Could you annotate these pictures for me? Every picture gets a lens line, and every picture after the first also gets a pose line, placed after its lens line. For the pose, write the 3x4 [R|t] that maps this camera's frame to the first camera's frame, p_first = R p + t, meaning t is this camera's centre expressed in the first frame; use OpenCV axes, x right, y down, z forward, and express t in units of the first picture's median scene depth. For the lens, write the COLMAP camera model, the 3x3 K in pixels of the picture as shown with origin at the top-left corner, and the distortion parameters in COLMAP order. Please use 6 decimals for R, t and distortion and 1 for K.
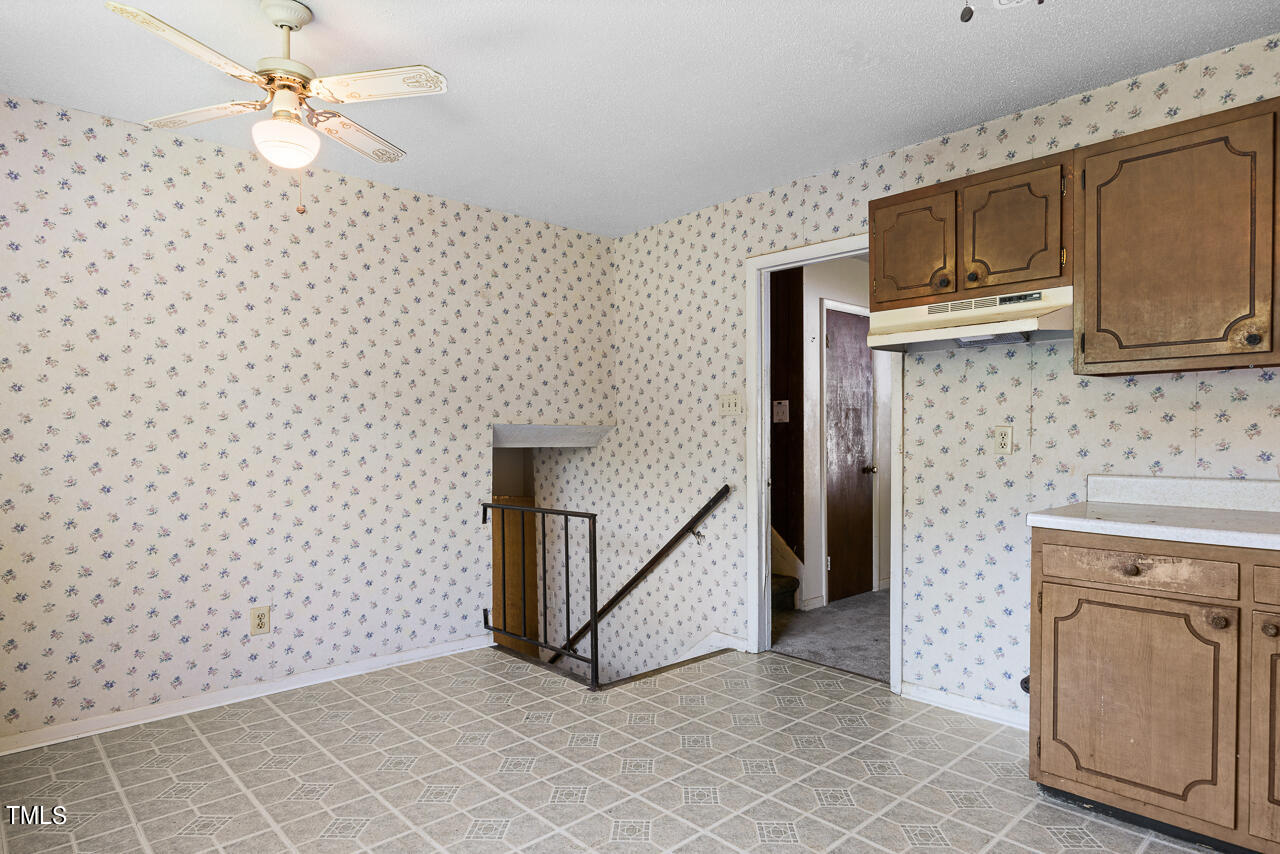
lens RADIAL K [[735.1, 0, 663.1], [0, 735.1, 448.2], [0, 0, 1]] dist [-0.001365, -0.002433]
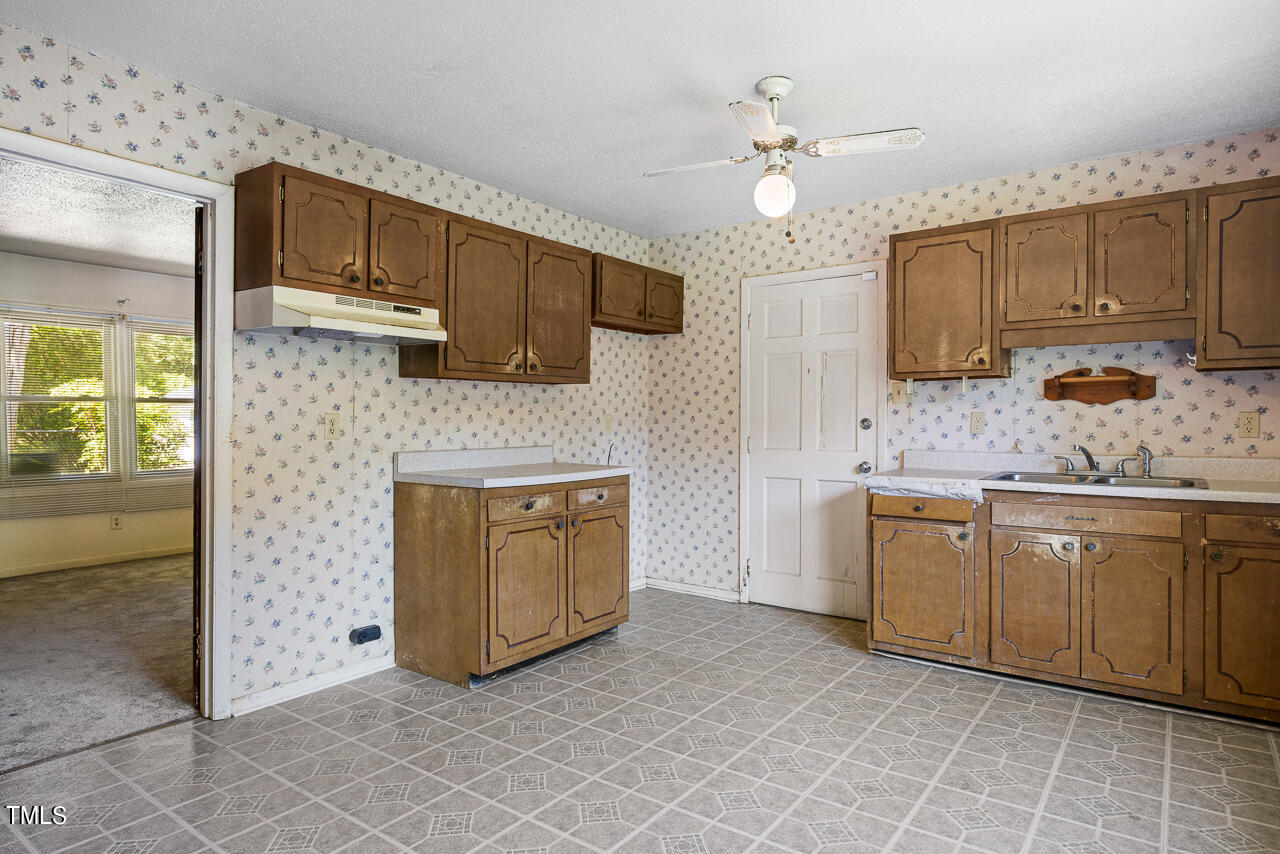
lens RADIAL K [[735.1, 0, 641.7], [0, 735.1, 424.0], [0, 0, 1]] dist [-0.001365, -0.002433]
pose [[-0.173626, -0.003049, 0.984807, -0.746348], [0.017841, 0.999821, 0.006240, -0.014010], [-0.984650, 0.018653, -0.173540, 0.787313]]
